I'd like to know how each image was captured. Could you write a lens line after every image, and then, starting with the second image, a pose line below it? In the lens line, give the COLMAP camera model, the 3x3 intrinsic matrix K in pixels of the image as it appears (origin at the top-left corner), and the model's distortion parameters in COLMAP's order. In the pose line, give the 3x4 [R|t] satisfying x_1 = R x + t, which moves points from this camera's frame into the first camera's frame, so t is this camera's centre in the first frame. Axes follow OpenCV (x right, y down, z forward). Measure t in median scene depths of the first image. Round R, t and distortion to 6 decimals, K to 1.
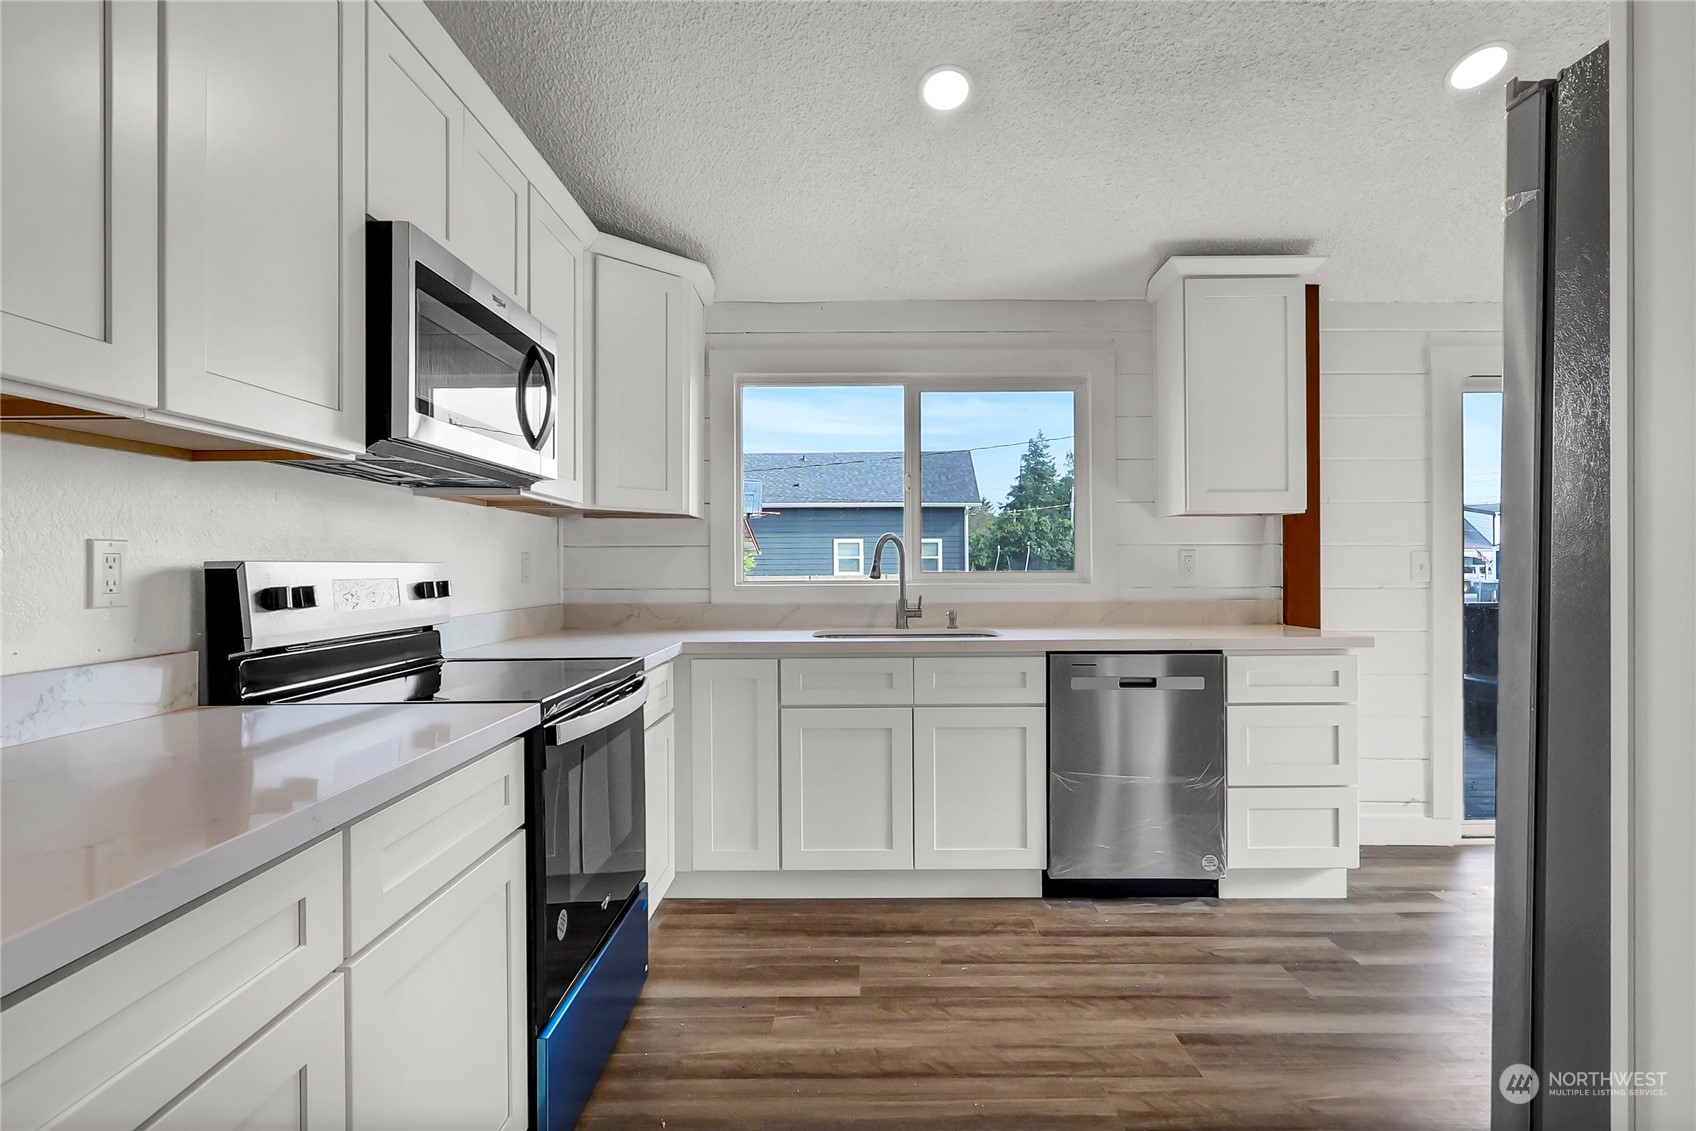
lens RADIAL K [[826.1, 0, 882.5], [0, 826.1, 560.2], [0, 0, 1]] dist [-0.004569, -0.000691]
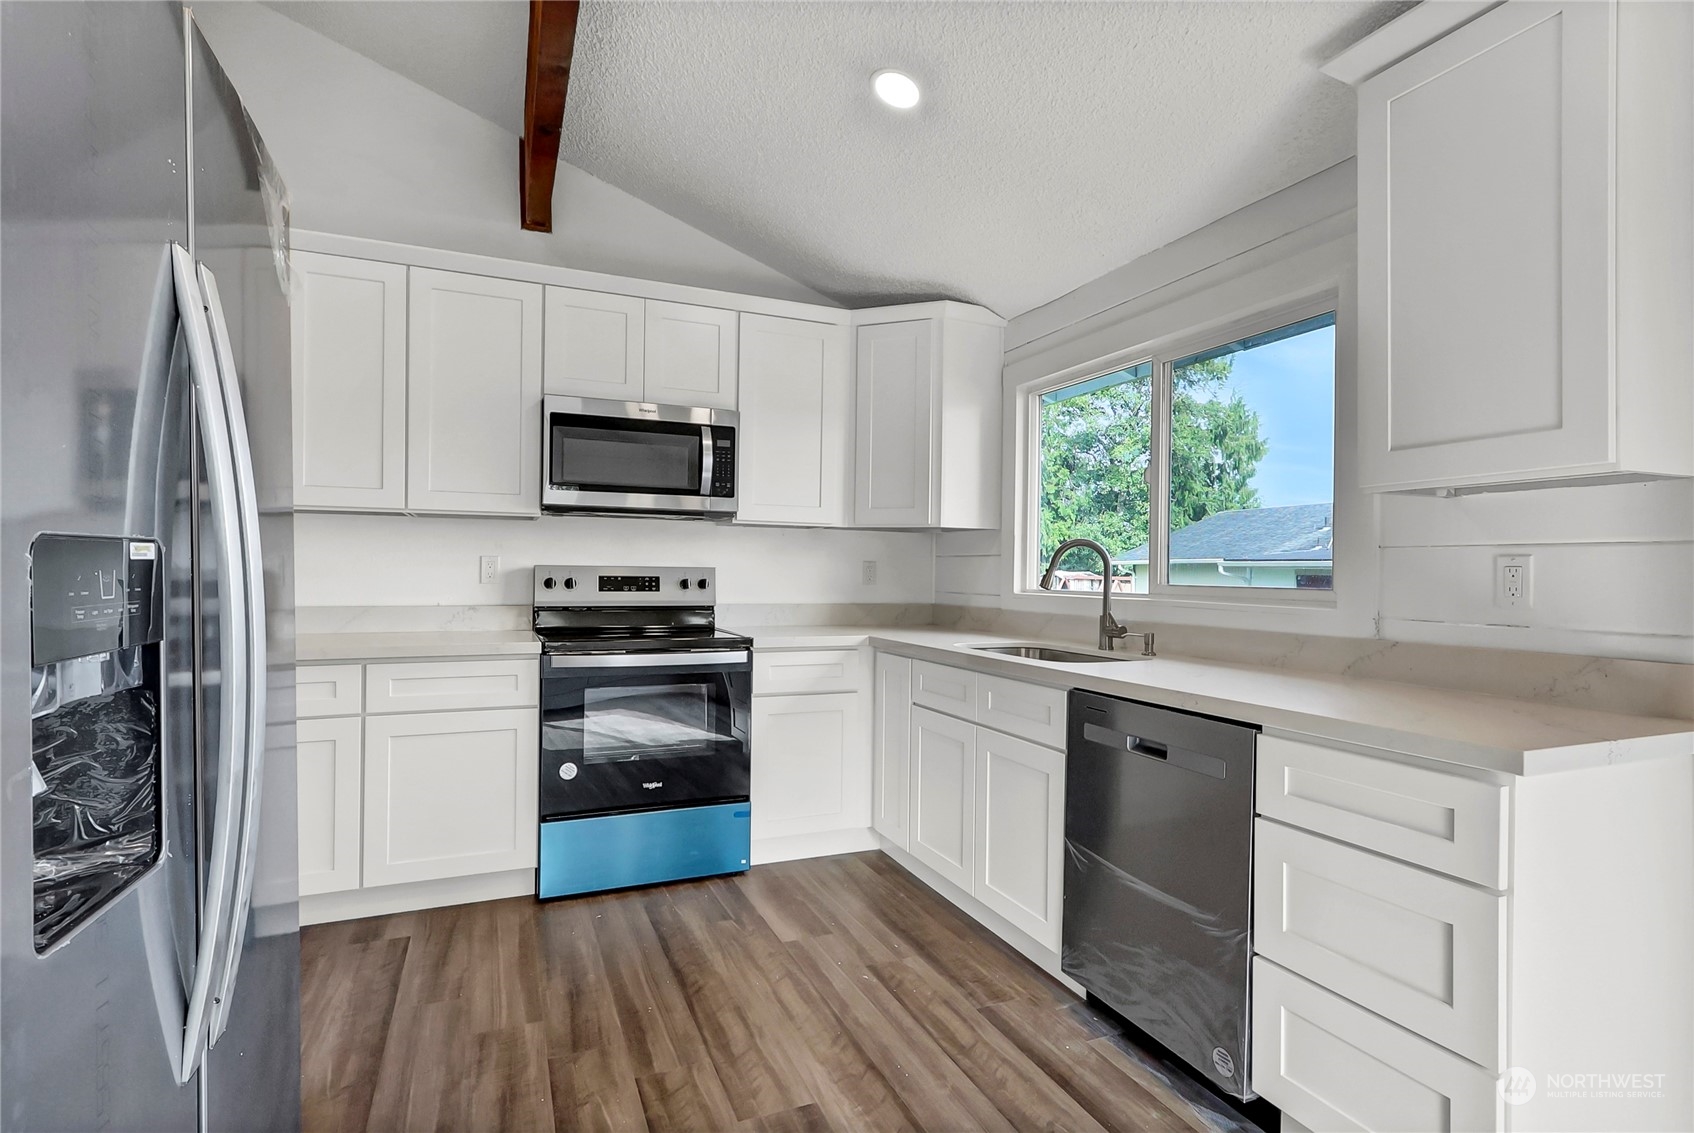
lens RADIAL K [[868.3, 0, 872.7], [0, 868.3, 572.9], [0, 0, 1]] dist [0.000433, 0.000114]
pose [[0.375588, 0.010905, -0.926722, 0.900398], [-0.008699, 0.999928, 0.008241, -0.002454], [0.926746, 0.004967, 0.375656, 0.513243]]
